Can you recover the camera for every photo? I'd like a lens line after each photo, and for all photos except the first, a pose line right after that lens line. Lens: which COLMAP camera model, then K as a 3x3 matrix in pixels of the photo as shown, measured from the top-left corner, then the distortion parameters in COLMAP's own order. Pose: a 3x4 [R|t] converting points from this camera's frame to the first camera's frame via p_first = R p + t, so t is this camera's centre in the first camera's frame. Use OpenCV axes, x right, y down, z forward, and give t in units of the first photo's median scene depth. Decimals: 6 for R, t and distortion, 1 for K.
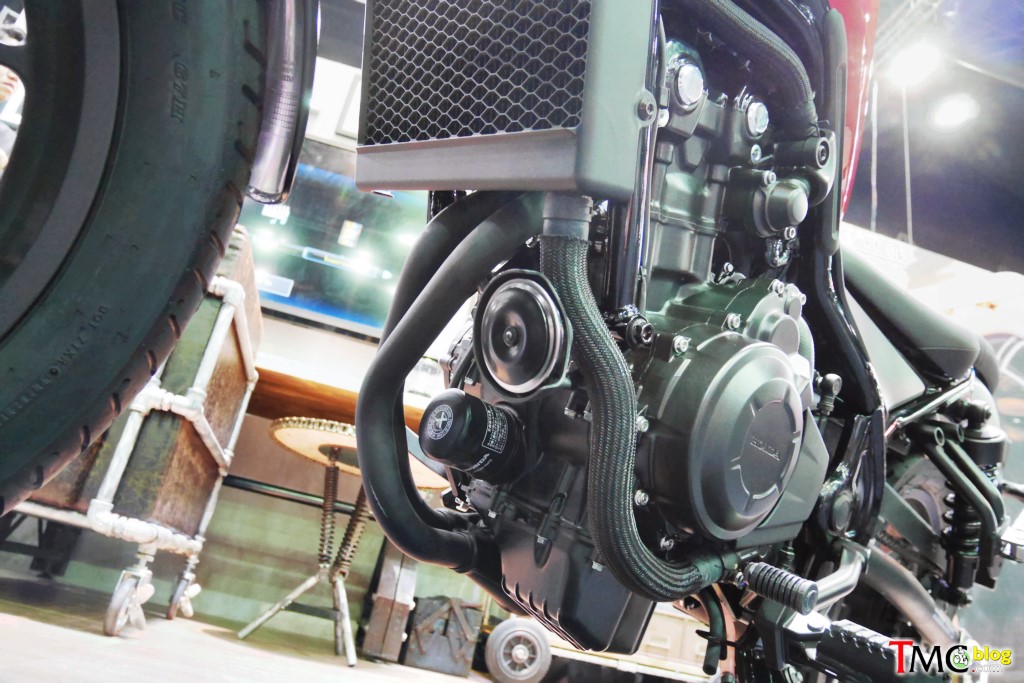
lens RADIAL K [[734.6, 0, 509.8], [0, 734.6, 341.6], [0, 0, 1]] dist [-0.071837, 0.031652]
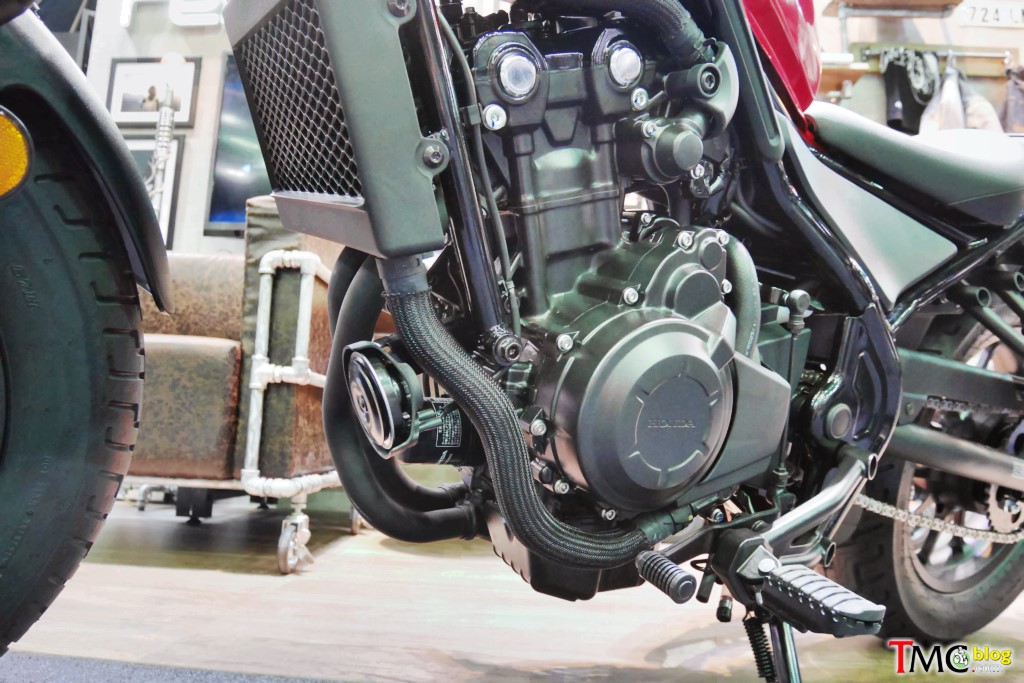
lens RADIAL K [[734.6, 0, 509.8], [0, 734.6, 341.6], [0, 0, 1]] dist [-0.071837, 0.031652]
pose [[0.946712, -0.193646, -0.257367, 0.214061], [0.243302, 0.953572, 0.177496, -0.099749], [0.211046, -0.230656, 0.949872, 0.006935]]
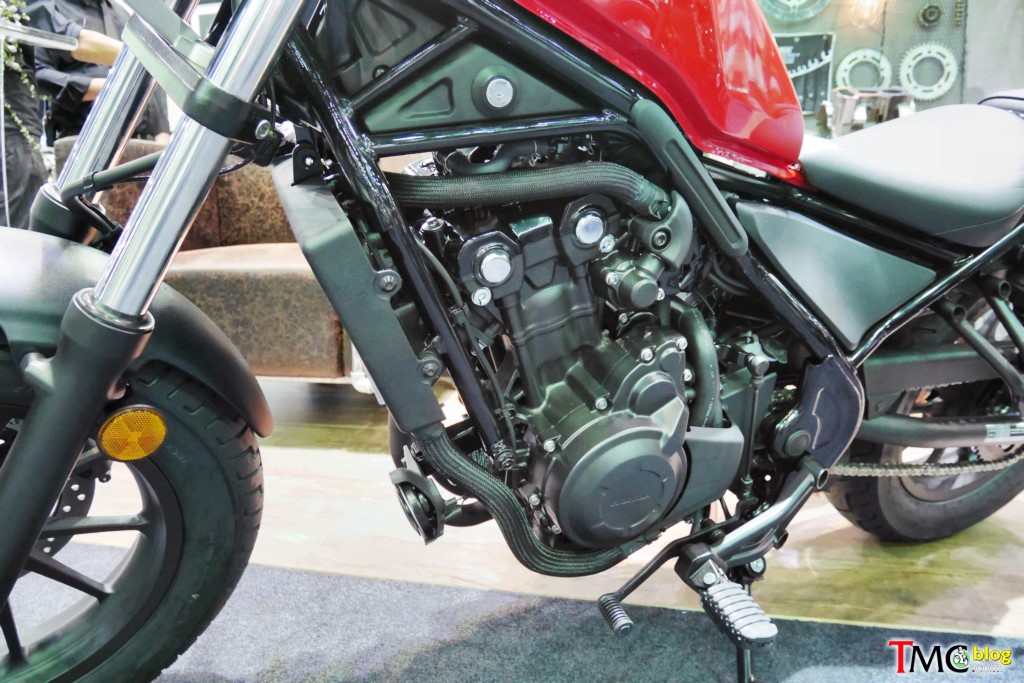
lens RADIAL K [[734.6, 0, 509.8], [0, 734.6, 341.6], [0, 0, 1]] dist [-0.071837, 0.031652]
pose [[0.883809, -0.127141, -0.450240, 0.411090], [0.335728, 0.842599, 0.421086, -0.388266], [0.325835, -0.523318, 0.787382, -0.004324]]
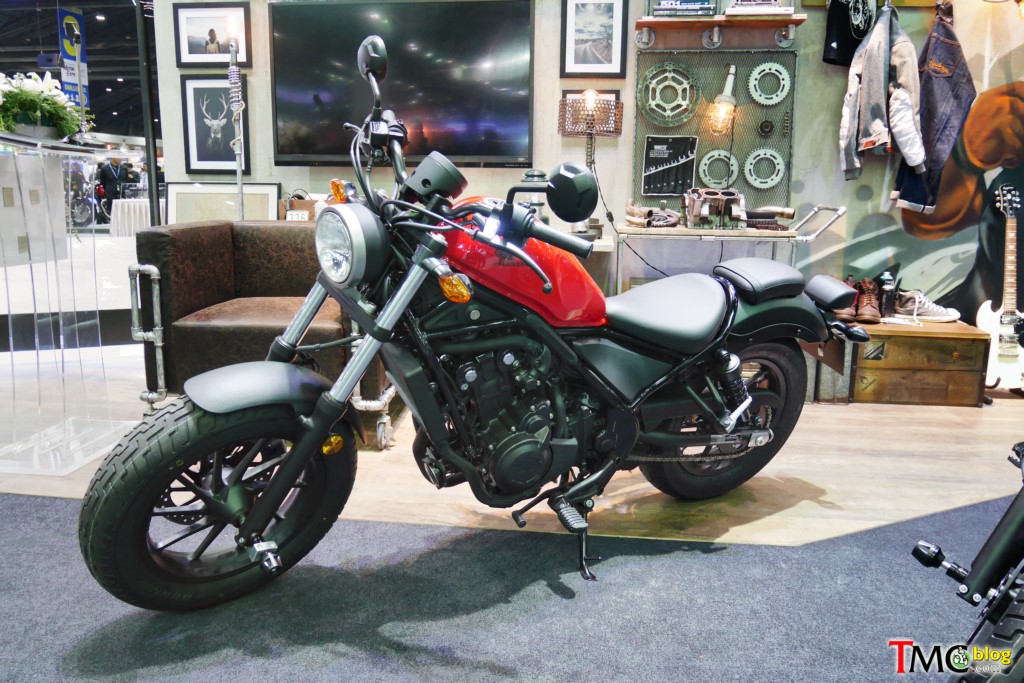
lens RADIAL K [[786.1, 0, 512.0], [0, 786.1, 341.5], [0, 0, 1]] dist [-0.050073, 0.003587]
pose [[0.925636, -0.114770, -0.360591, 0.813731], [0.285071, 0.838156, 0.465004, -0.988341], [0.248863, -0.533218, 0.808545, -0.762748]]
